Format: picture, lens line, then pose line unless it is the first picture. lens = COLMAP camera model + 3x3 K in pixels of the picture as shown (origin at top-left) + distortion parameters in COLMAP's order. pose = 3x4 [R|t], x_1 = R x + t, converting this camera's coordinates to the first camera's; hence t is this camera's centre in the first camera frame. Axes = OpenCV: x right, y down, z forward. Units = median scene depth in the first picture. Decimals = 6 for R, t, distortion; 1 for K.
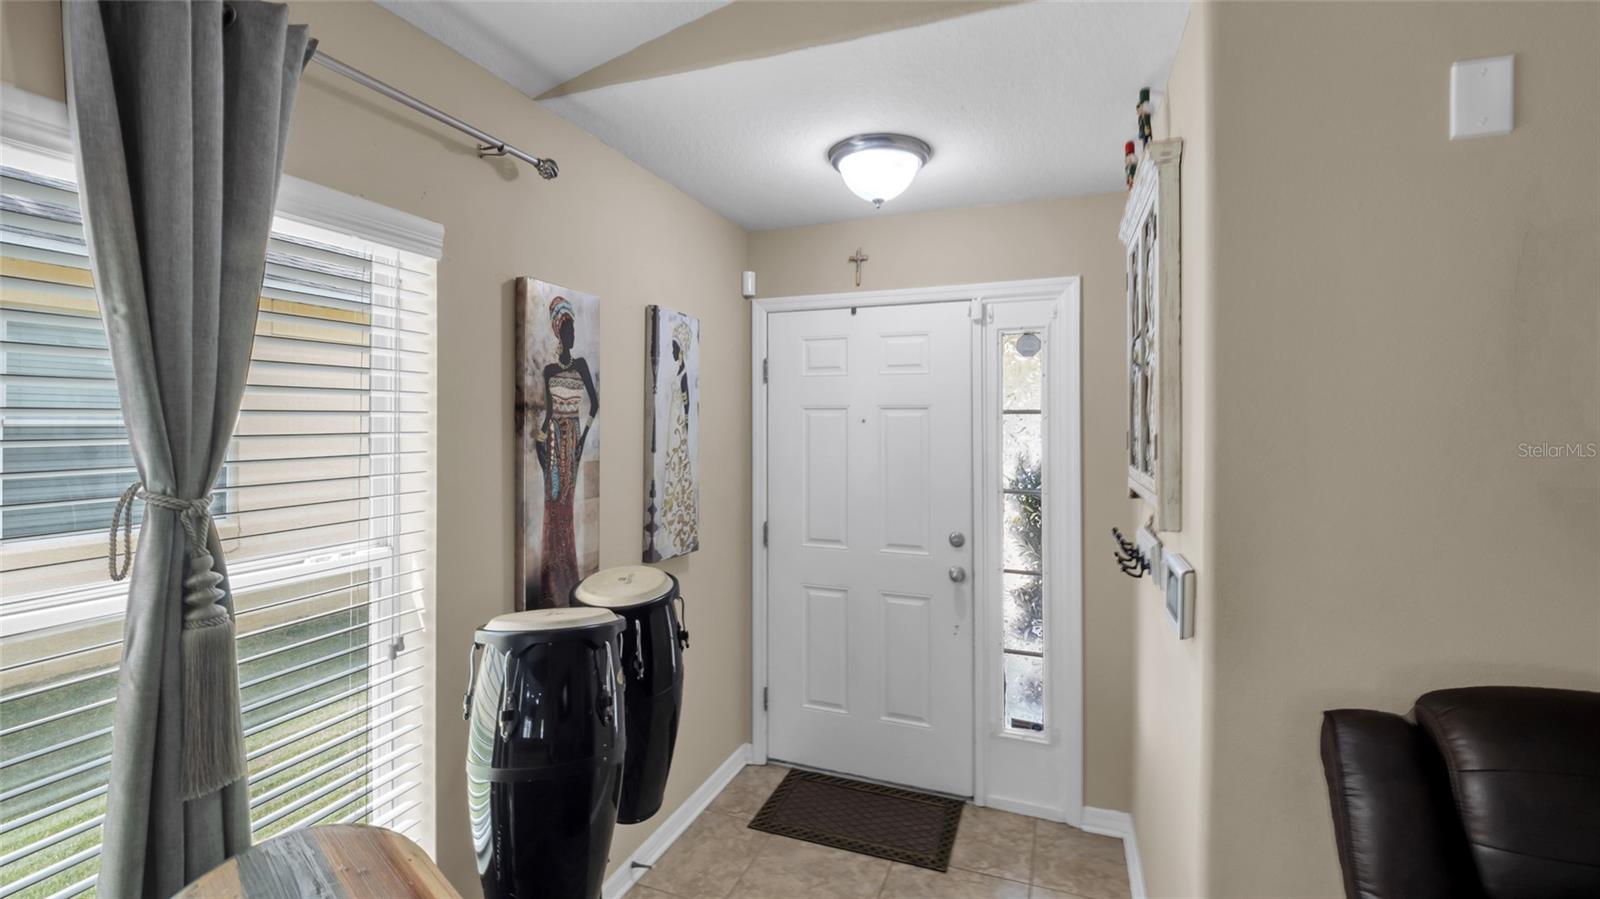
lens RADIAL K [[663.6, 0, 801.7], [0, 663.6, 436.9], [0, 0, 1]] dist [-0.014200, 0.001059]
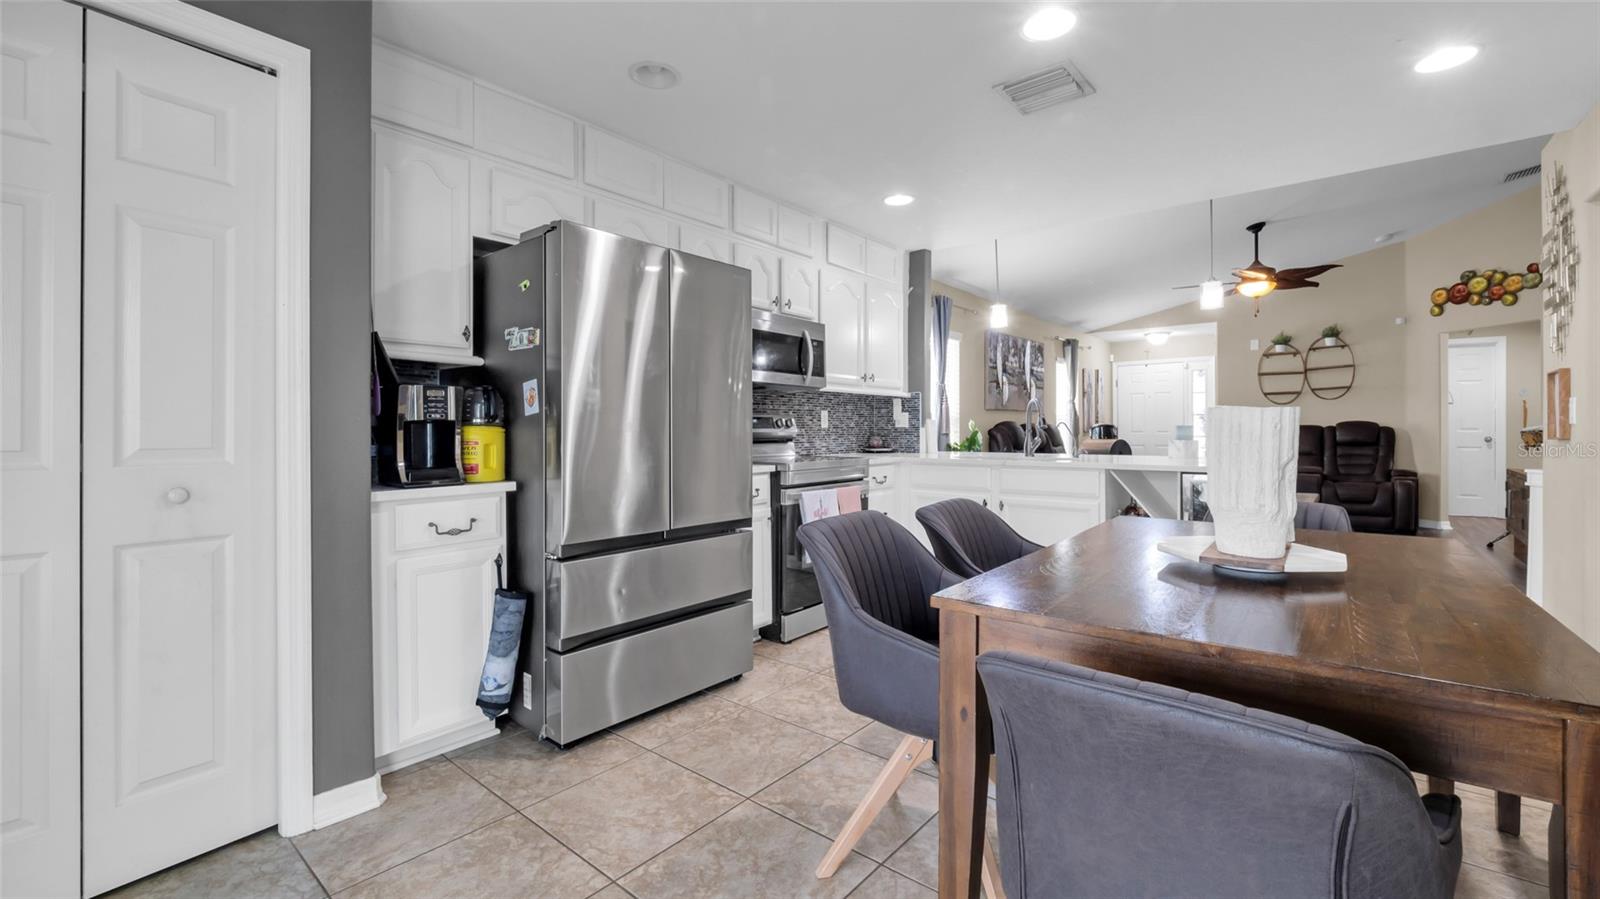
lens RADIAL K [[663.6, 0, 795.7], [0, 663.6, 434.9], [0, 0, 1]] dist [-0.014200, 0.001059]
pose [[0.953081, 0.004373, -0.302684, -0.613383], [-0.005219, 0.999984, -0.001985, 0.187309], [0.302671, 0.003472, 0.953089, -2.832890]]
